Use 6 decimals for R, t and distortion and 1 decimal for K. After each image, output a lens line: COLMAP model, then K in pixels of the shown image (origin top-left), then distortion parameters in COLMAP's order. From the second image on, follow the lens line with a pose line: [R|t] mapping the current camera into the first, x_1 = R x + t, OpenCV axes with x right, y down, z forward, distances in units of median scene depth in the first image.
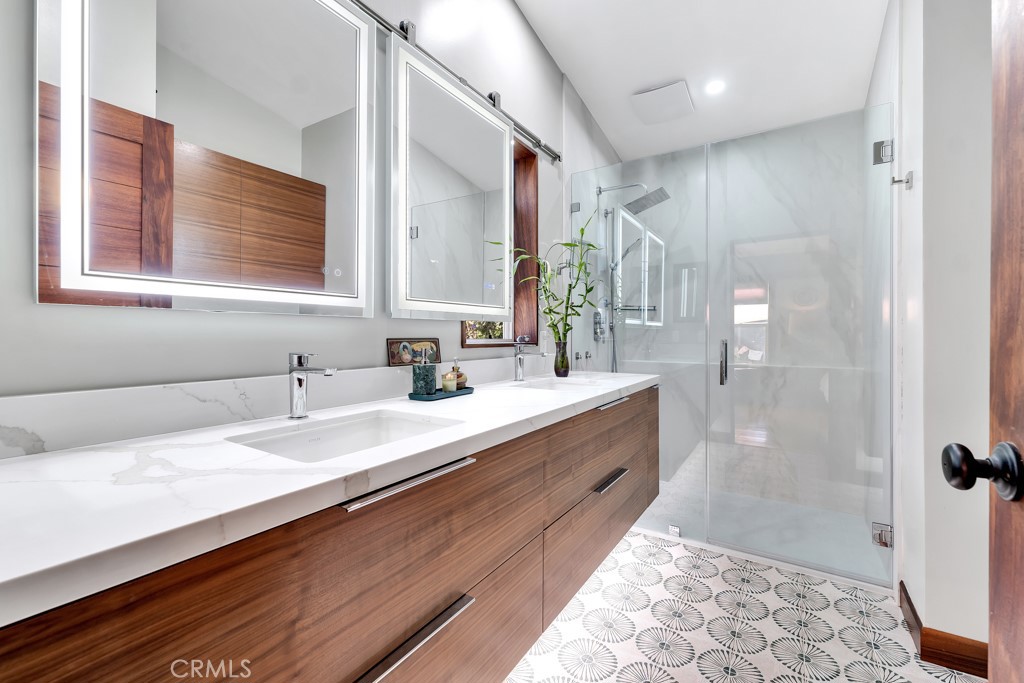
lens RADIAL K [[434.7, 0, 509.4], [0, 434.7, 341.0], [0, 0, 1]] dist [0.001267, -0.000022]
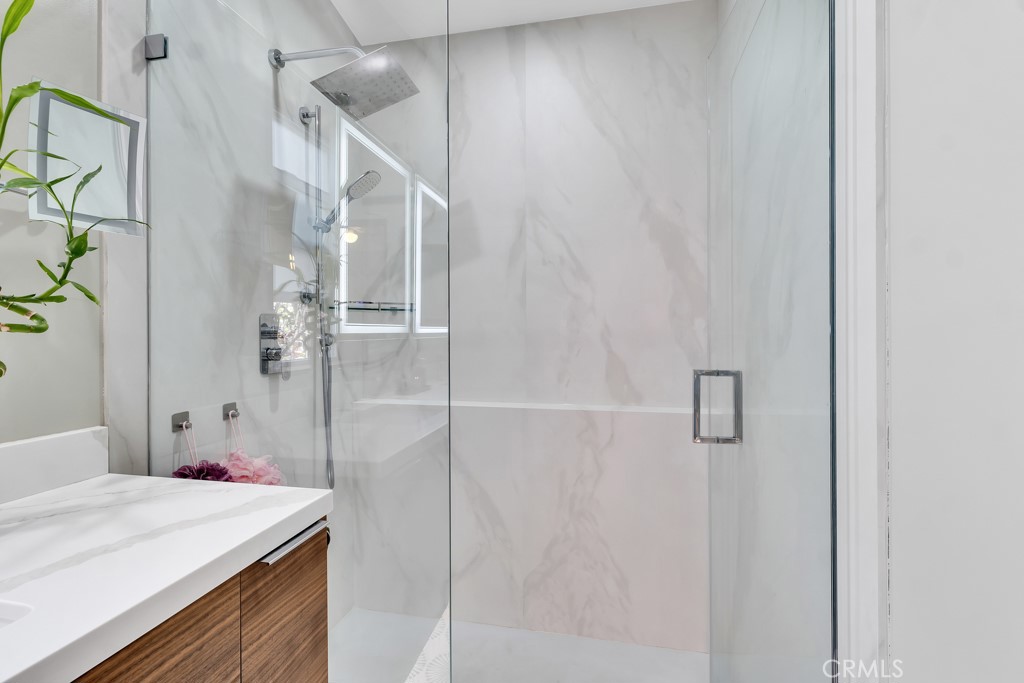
lens RADIAL K [[434.7, 0, 515.0], [0, 434.7, 334.7], [0, 0, 1]] dist [0.001267, -0.000022]
pose [[0.931882, -0.004565, 0.362734, 0.276174], [0.004920, 0.999988, -0.000054, -0.041912], [-0.362729, 0.001835, 0.931893, 0.463038]]
